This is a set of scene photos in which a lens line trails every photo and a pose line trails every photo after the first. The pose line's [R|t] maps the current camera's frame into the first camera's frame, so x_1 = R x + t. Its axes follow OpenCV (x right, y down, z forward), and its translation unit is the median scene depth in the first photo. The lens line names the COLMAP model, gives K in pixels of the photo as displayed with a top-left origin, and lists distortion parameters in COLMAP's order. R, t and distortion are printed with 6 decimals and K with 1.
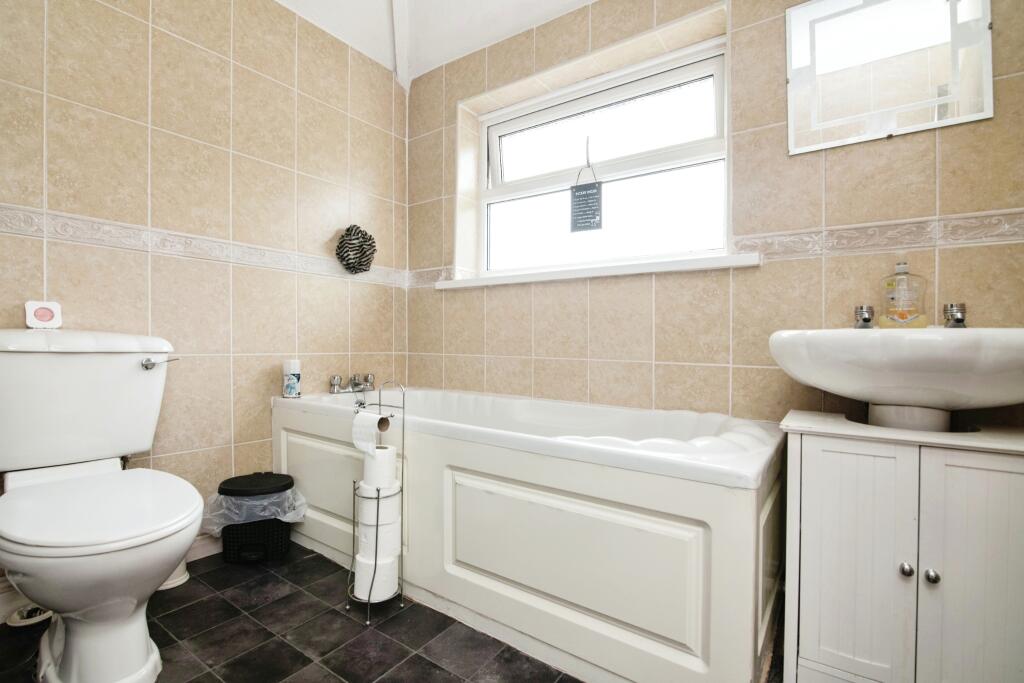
lens RADIAL K [[466.2, 0, 512.0], [0, 466.2, 341.5], [0, 0, 1]] dist [-0.020220, -0.000186]
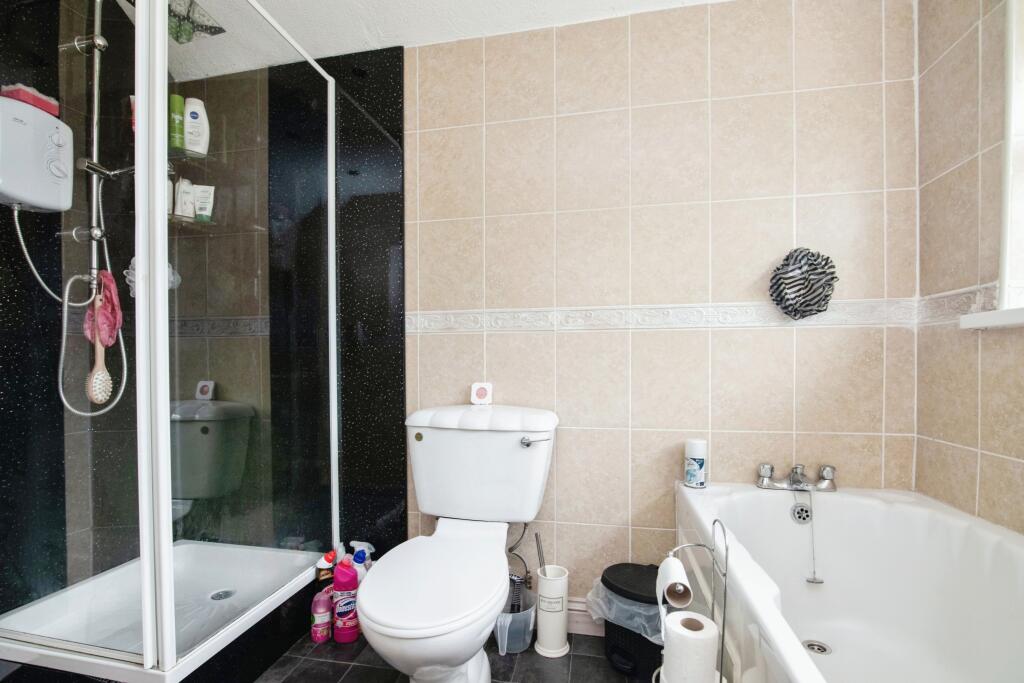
lens RADIAL K [[480.0, 0, 511.4], [0, 480.0, 372.2], [0, 0, 1]] dist [-0.020822, 0.001179]
pose [[0.404988, 0.006274, -0.914301, 0.144284], [0.010436, 0.999880, 0.011484, -0.083563], [0.914263, -0.014193, 0.404873, 0.338625]]
